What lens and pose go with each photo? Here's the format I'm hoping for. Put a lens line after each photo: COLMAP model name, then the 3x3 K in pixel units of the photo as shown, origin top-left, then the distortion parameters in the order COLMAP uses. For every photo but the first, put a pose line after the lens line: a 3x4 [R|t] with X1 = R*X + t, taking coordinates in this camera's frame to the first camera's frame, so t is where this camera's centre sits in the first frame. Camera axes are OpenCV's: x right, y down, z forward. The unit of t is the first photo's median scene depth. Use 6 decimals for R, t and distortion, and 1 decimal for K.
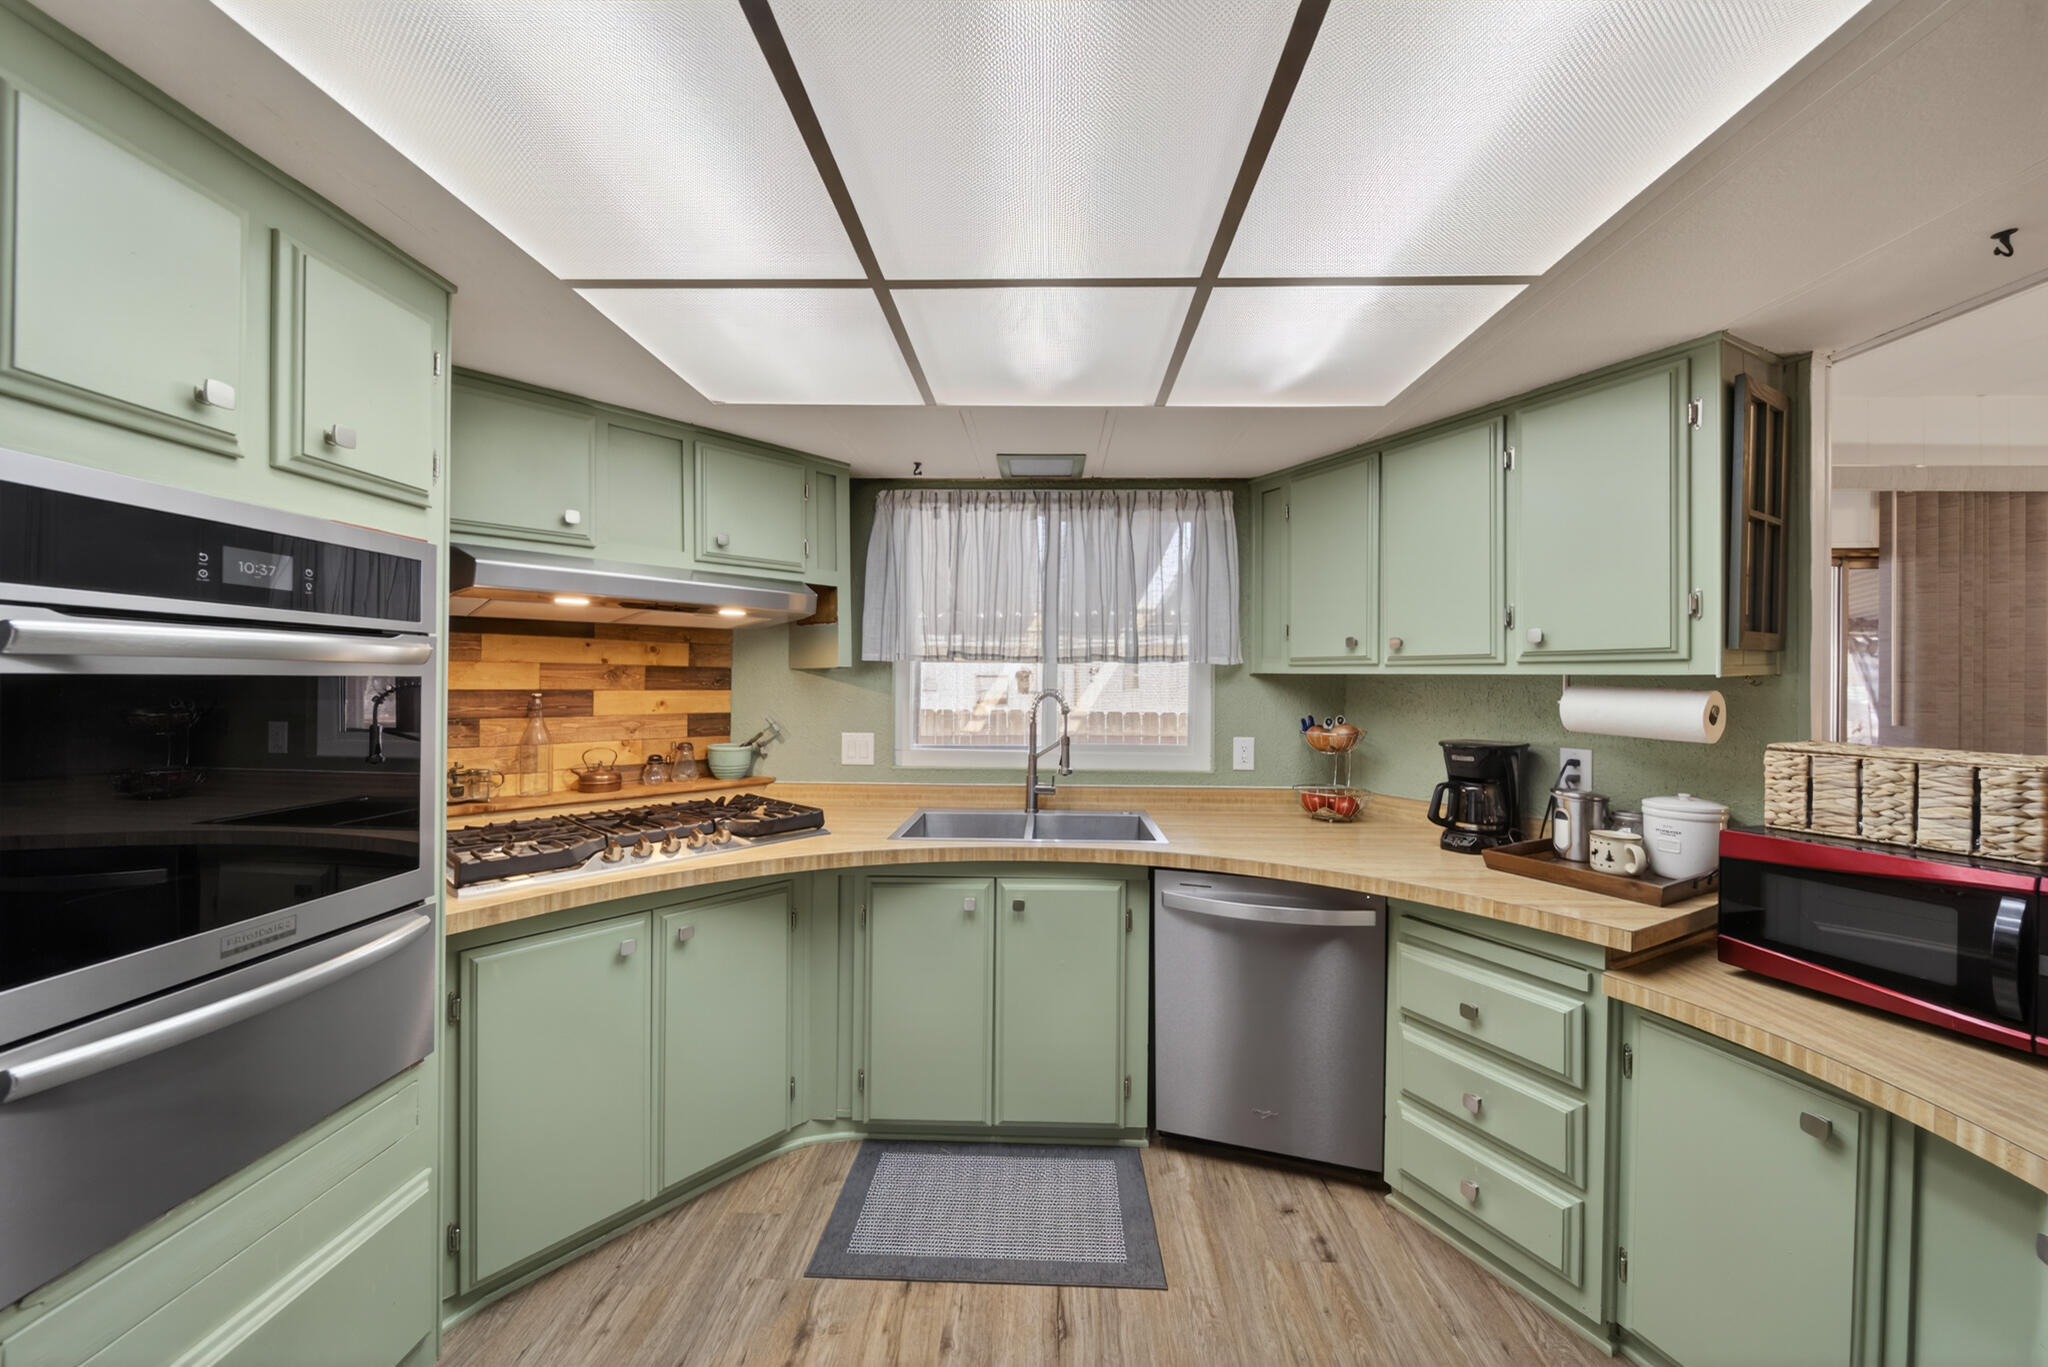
lens RADIAL K [[716.9, 0, 1023.5], [0, 716.9, 686.0], [0, 0, 1]] dist [-0.002714, -0.001287]
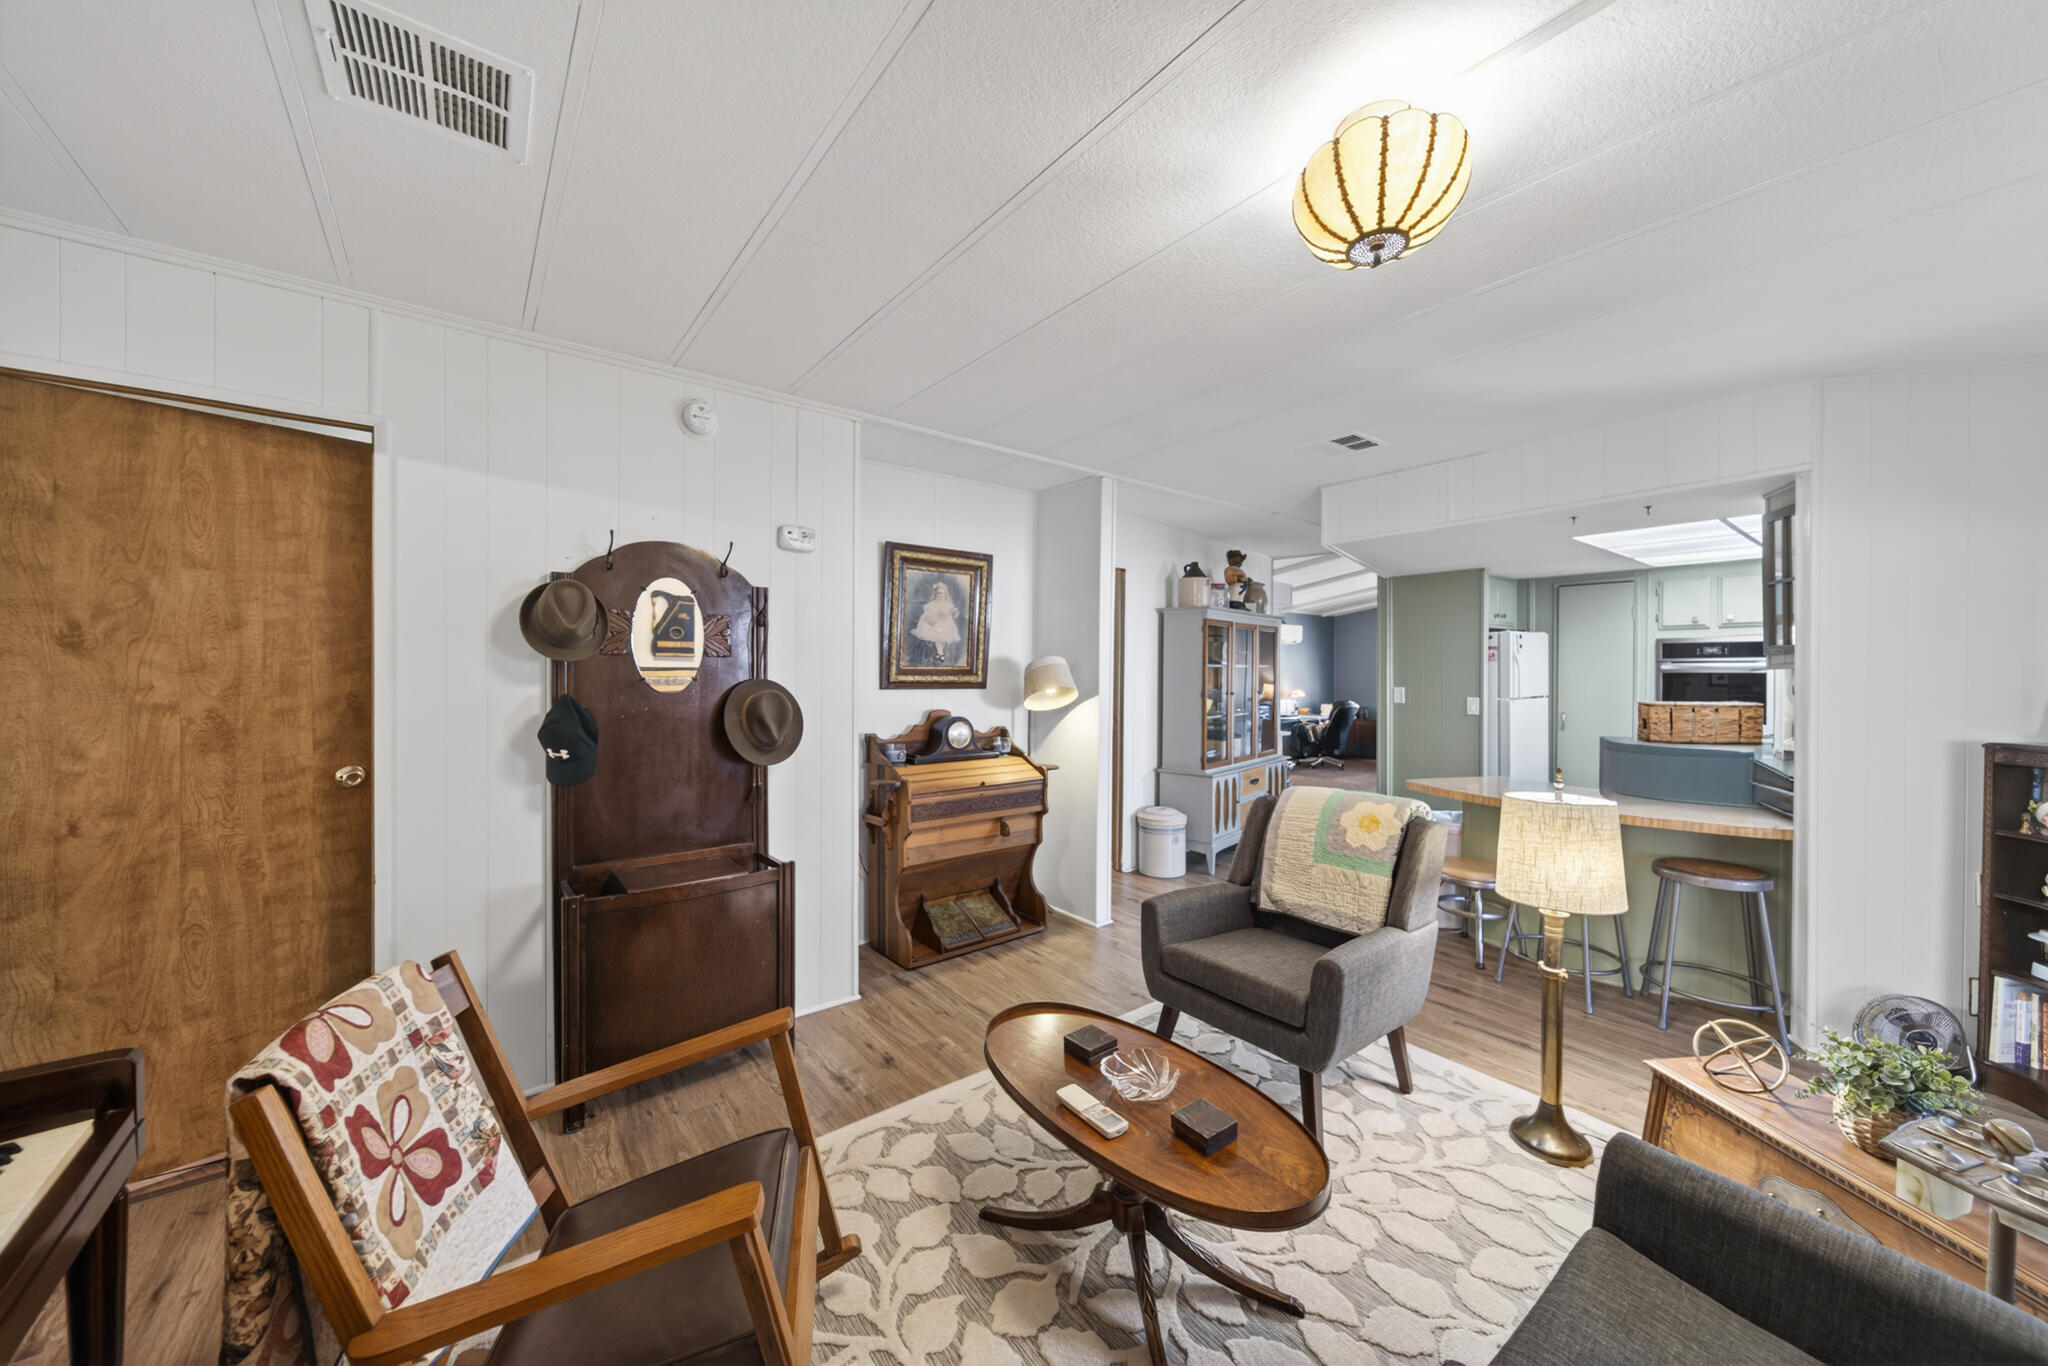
lens RADIAL K [[716.9, 0, 1020.8], [0, 716.9, 677.9], [0, 0, 1]] dist [-0.002714, -0.001287]
pose [[-0.768595, -0.007010, -0.639697, 2.487823], [-0.013314, 0.999899, 0.005040, 0.026996], [0.639597, 0.012391, -0.768611, 0.769024]]
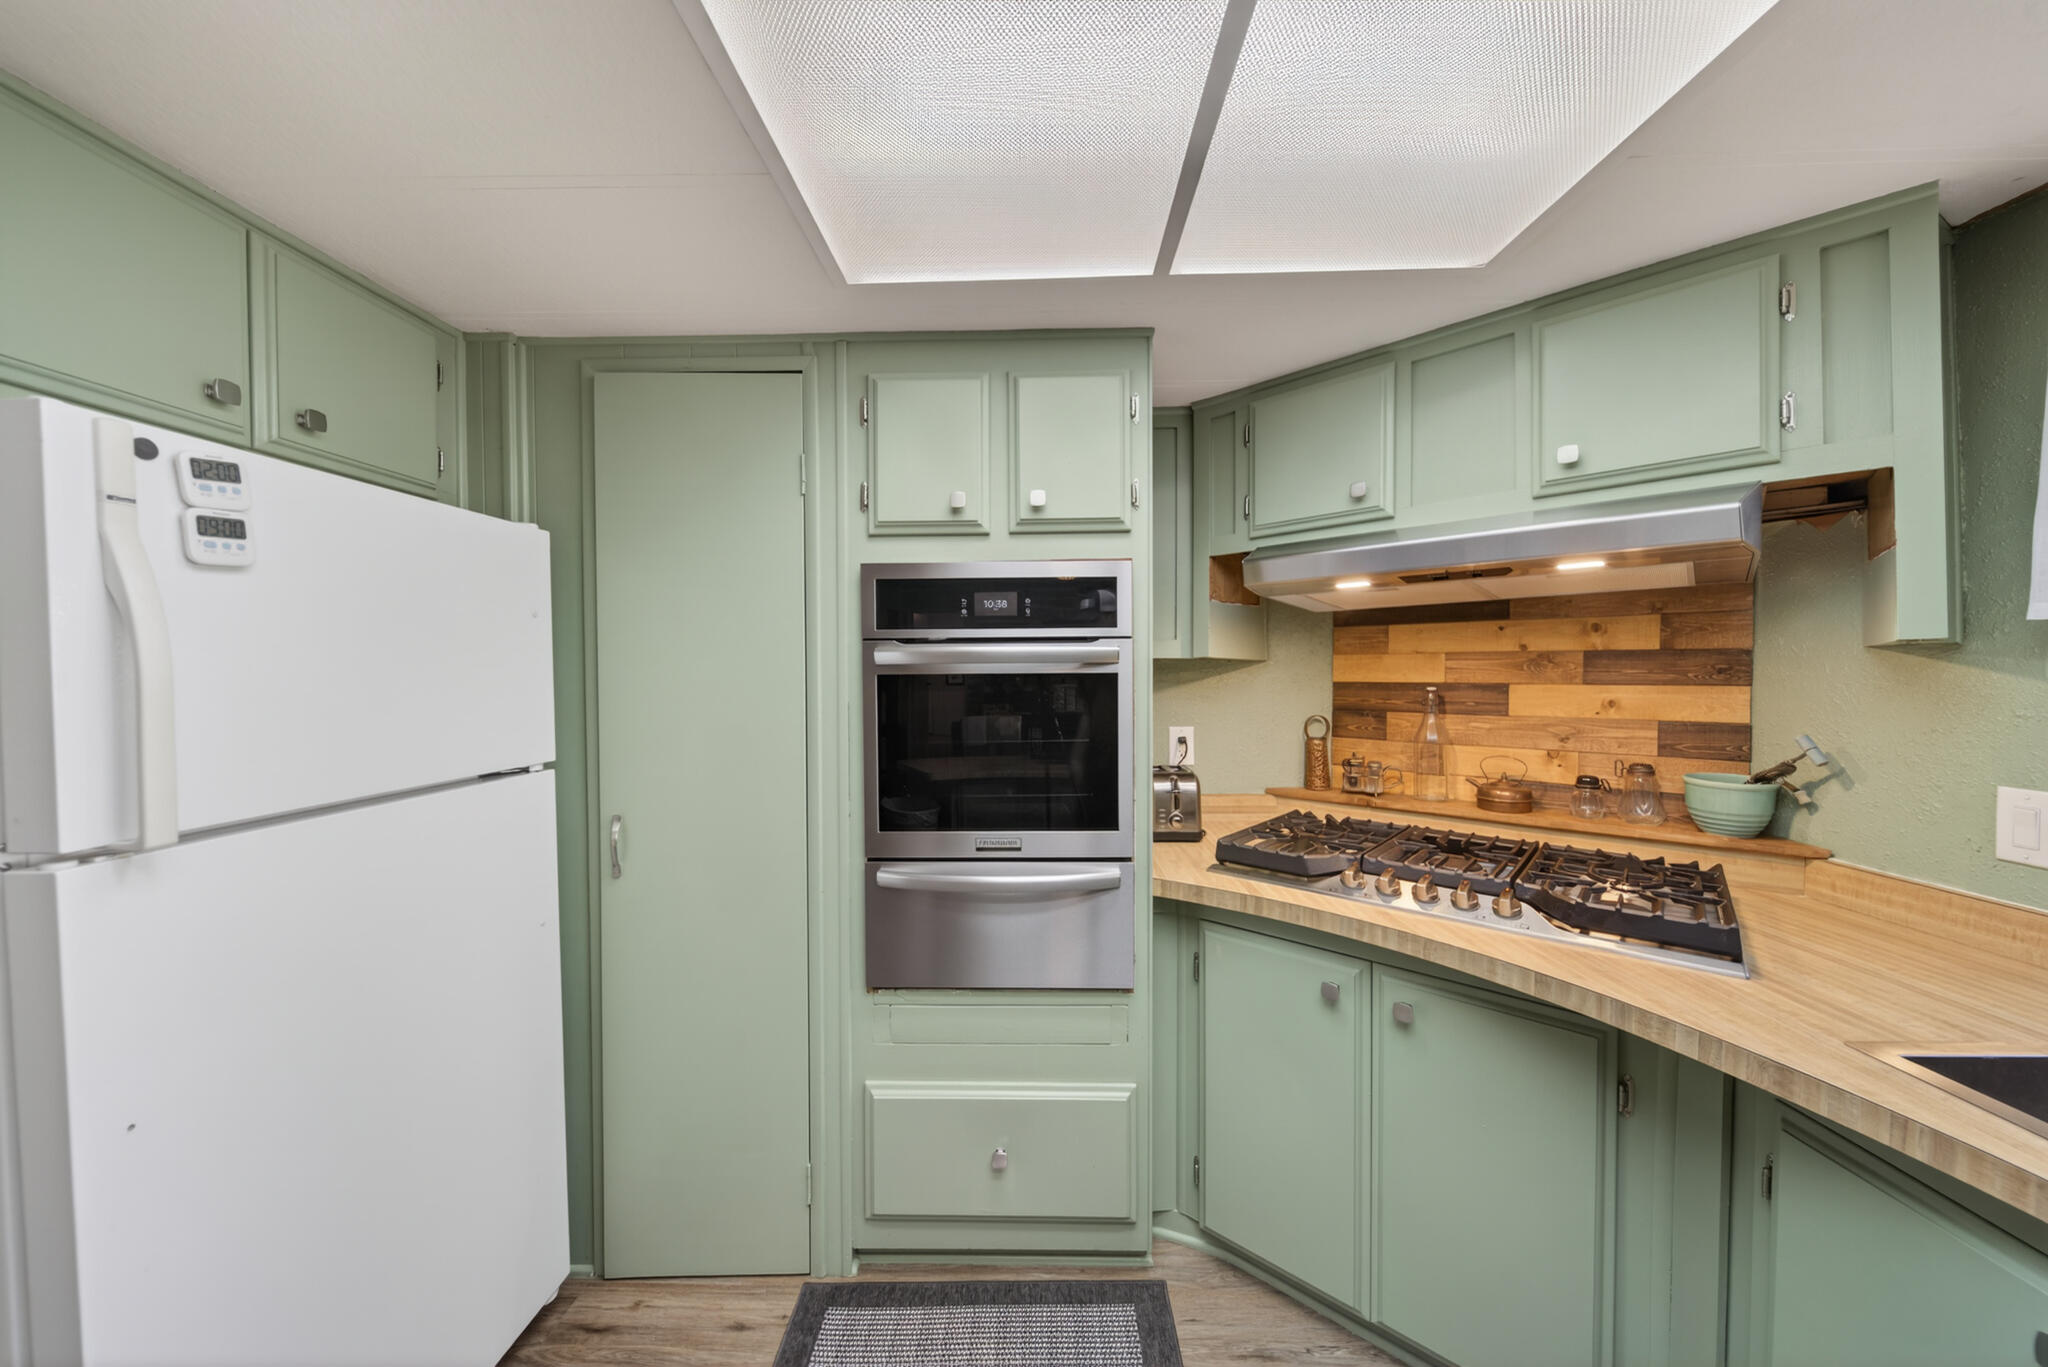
lens RADIAL K [[716.9, 0, 1024.9], [0, 716.9, 681.0], [0, 0, 1]] dist [-0.002714, -0.001287]
pose [[0.014345, 0.009753, -0.999850, 0.206226], [0.001273, 0.999951, 0.009772, -0.006251], [0.999896, -0.001413, 0.014332, 0.464061]]
